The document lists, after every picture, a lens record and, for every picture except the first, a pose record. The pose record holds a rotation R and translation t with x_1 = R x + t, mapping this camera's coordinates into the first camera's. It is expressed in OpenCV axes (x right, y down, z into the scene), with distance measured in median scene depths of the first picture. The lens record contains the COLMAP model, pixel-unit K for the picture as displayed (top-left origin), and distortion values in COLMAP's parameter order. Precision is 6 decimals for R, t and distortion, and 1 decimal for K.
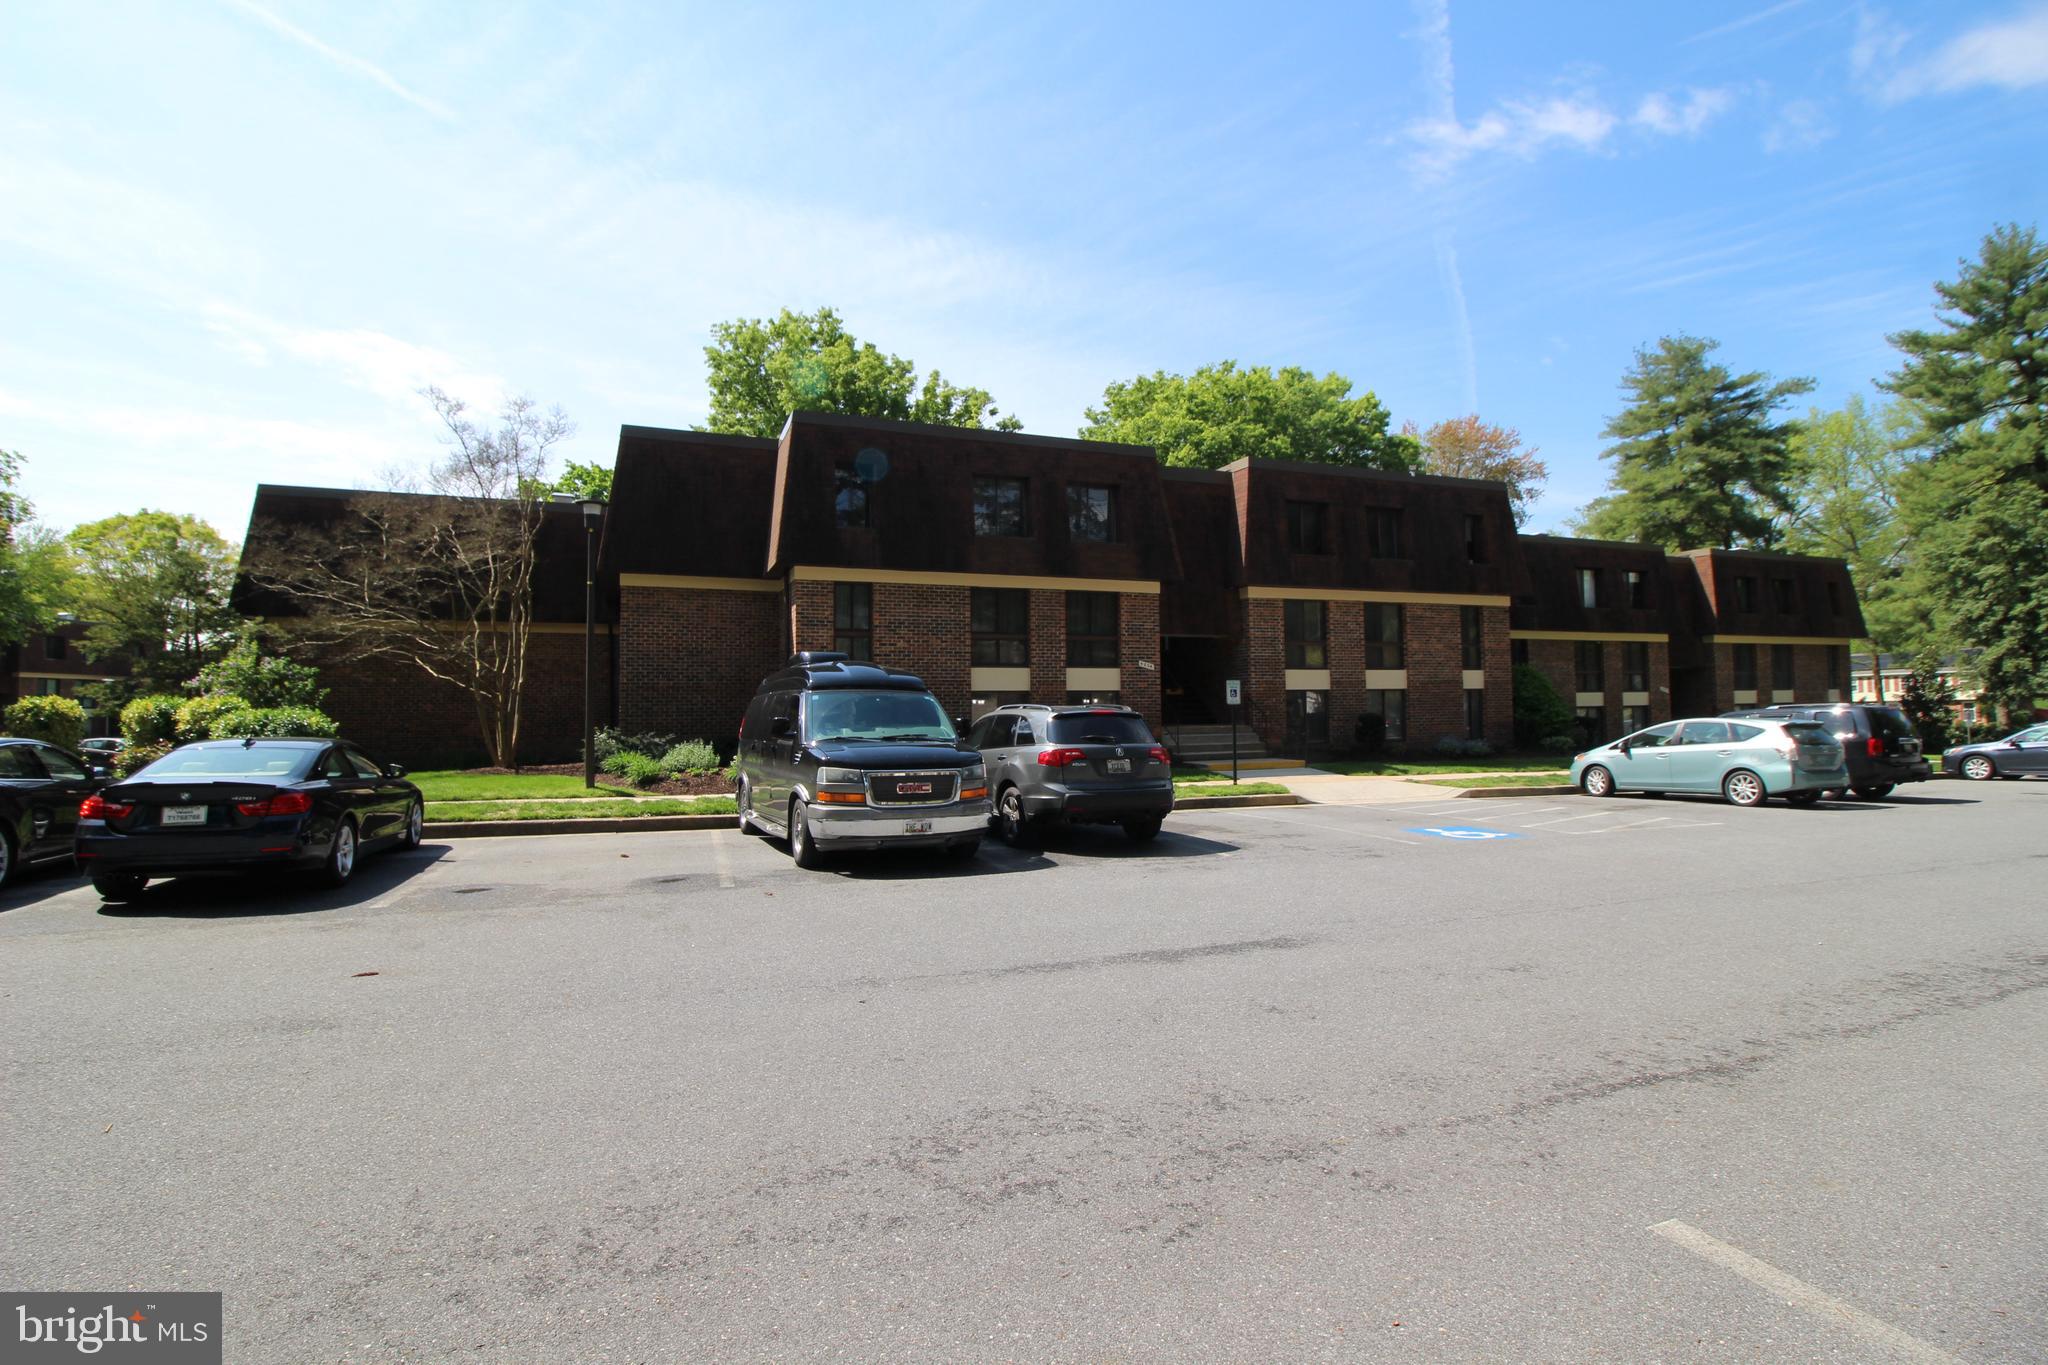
lens RADIAL K [[941.4, 0, 1016.6], [0, 941.4, 677.6], [0, 0, 1]] dist [0.001298, -0.014564]
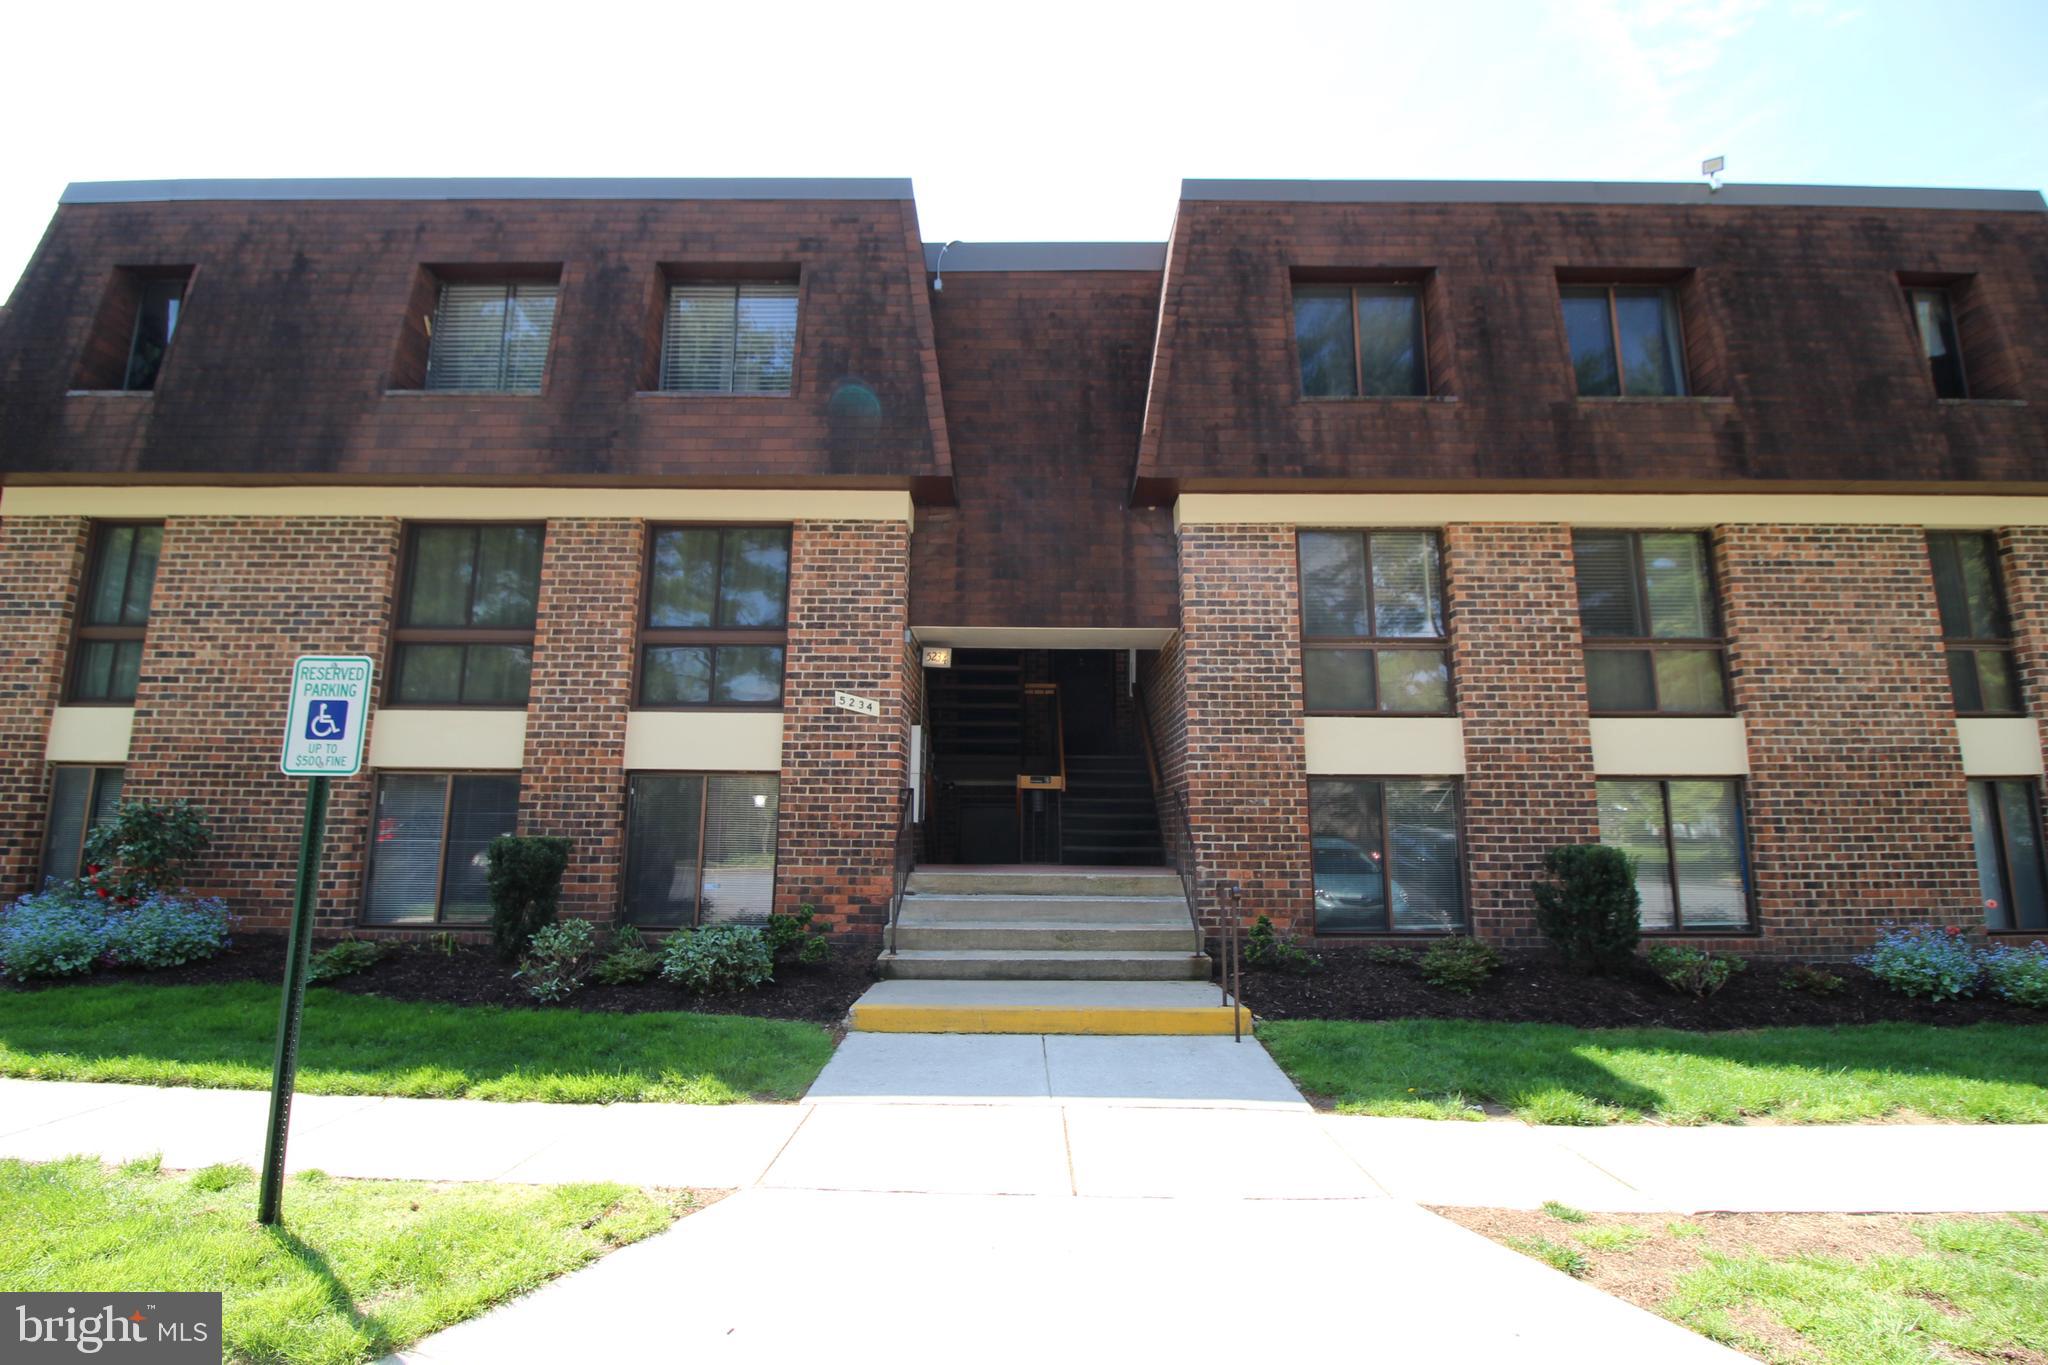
lens RADIAL K [[941.4, 0, 1016.6], [0, 941.4, 677.6], [0, 0, 1]] dist [0.001298, -0.014564]
pose [[0.930279, -0.042211, -0.364417, 0.306779], [-0.006128, 0.991432, -0.130482, 0.023169], [0.366803, 0.123618, 0.922049, 0.618809]]
